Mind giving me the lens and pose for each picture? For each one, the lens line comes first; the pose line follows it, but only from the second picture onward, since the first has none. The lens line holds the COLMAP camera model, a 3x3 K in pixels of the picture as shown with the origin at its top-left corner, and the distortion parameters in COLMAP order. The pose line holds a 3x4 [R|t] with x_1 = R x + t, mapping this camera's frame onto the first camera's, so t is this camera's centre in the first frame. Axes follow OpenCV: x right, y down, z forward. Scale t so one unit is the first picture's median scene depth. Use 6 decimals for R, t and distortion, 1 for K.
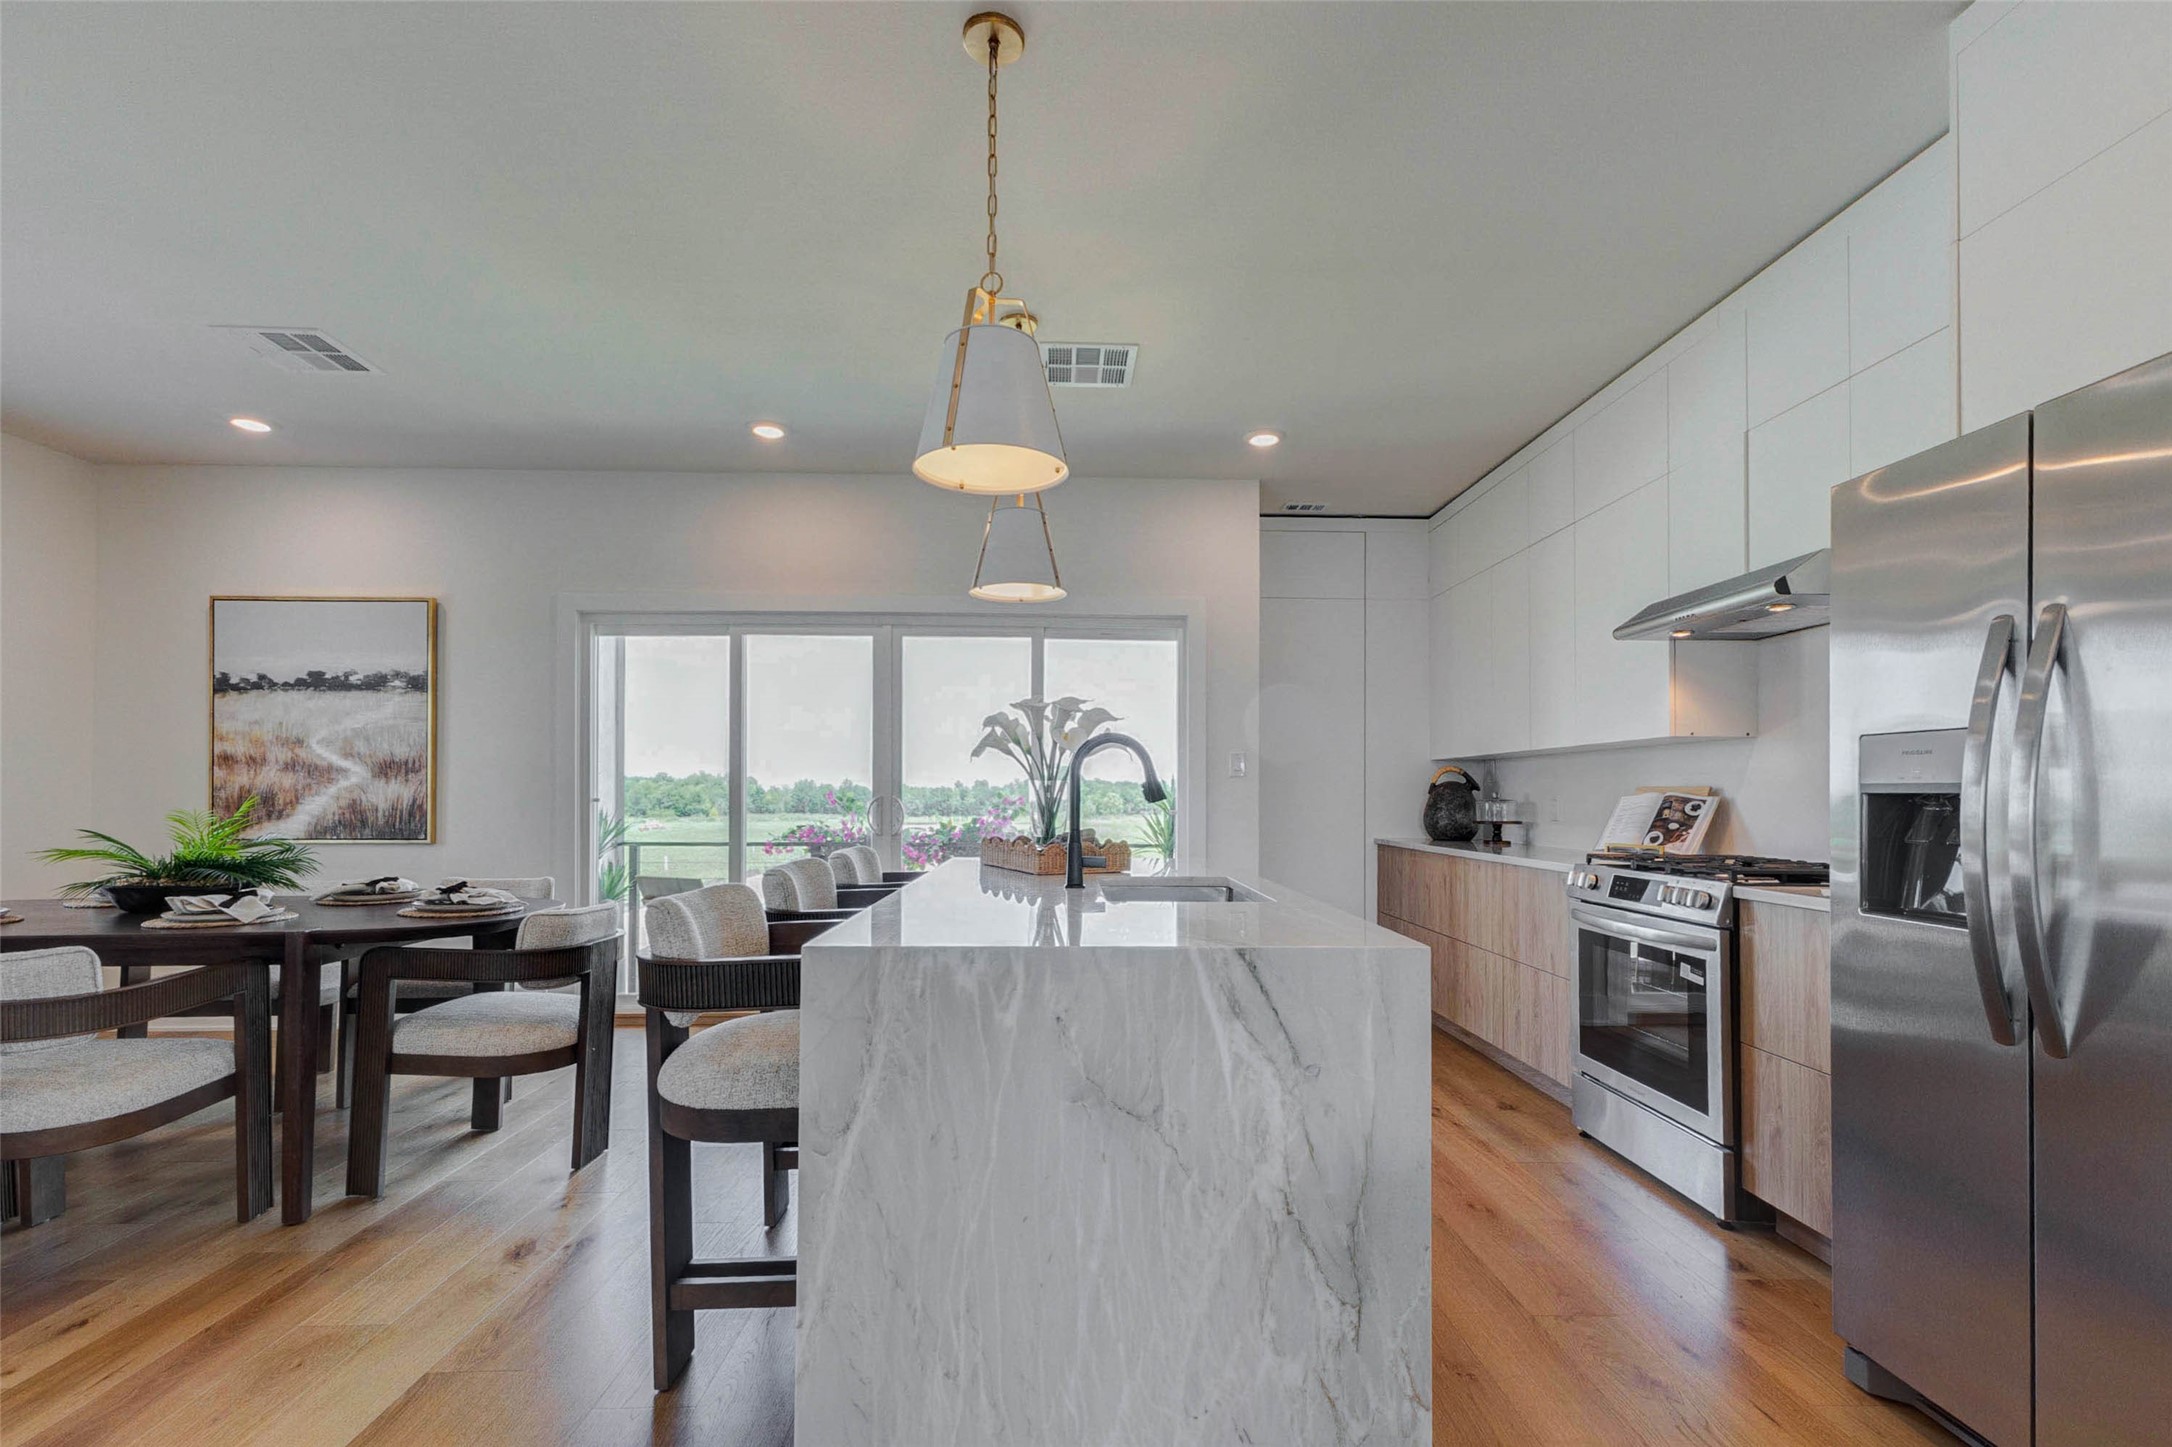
lens RADIAL K [[958.1, 0, 1087.1], [0, 958.1, 786.4], [0, 0, 1]] dist [0.012698, -0.006234]
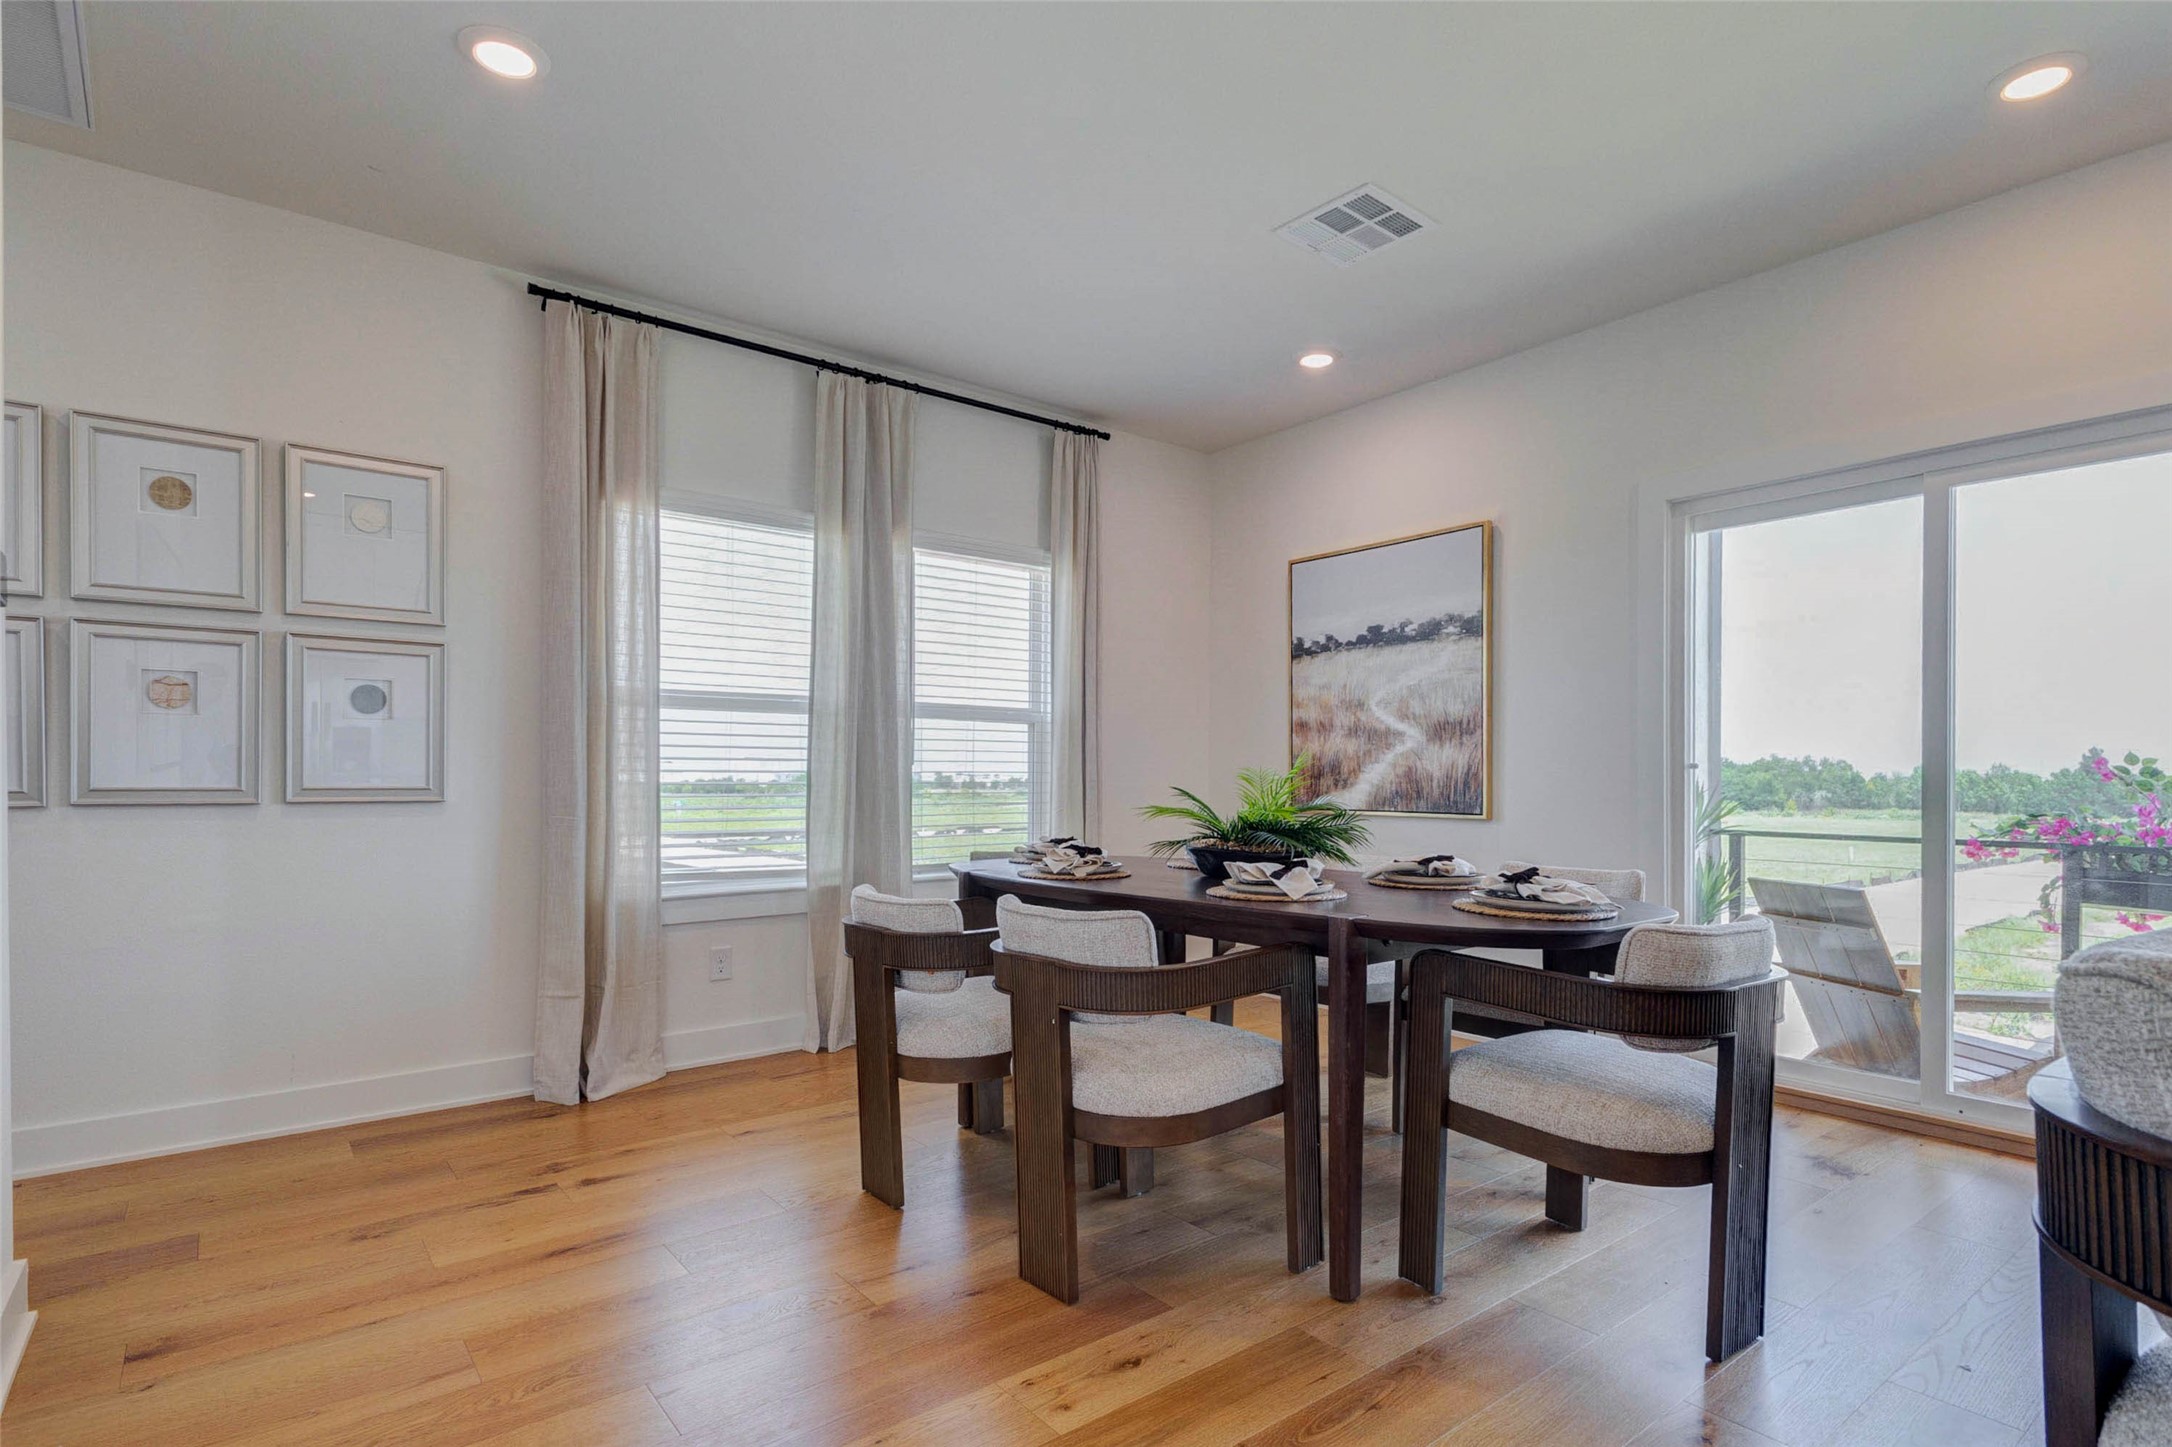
lens RADIAL K [[1084.6, 0, 1089.5], [0, 1084.6, 770.0], [0, 0, 1]] dist [0.023336, 0.000265]
pose [[0.587021, -0.005648, -0.809552, -0.194466], [0.004245, 0.999983, -0.003899, 0.029436], [0.809560, -0.001148, 0.587036, 0.271485]]
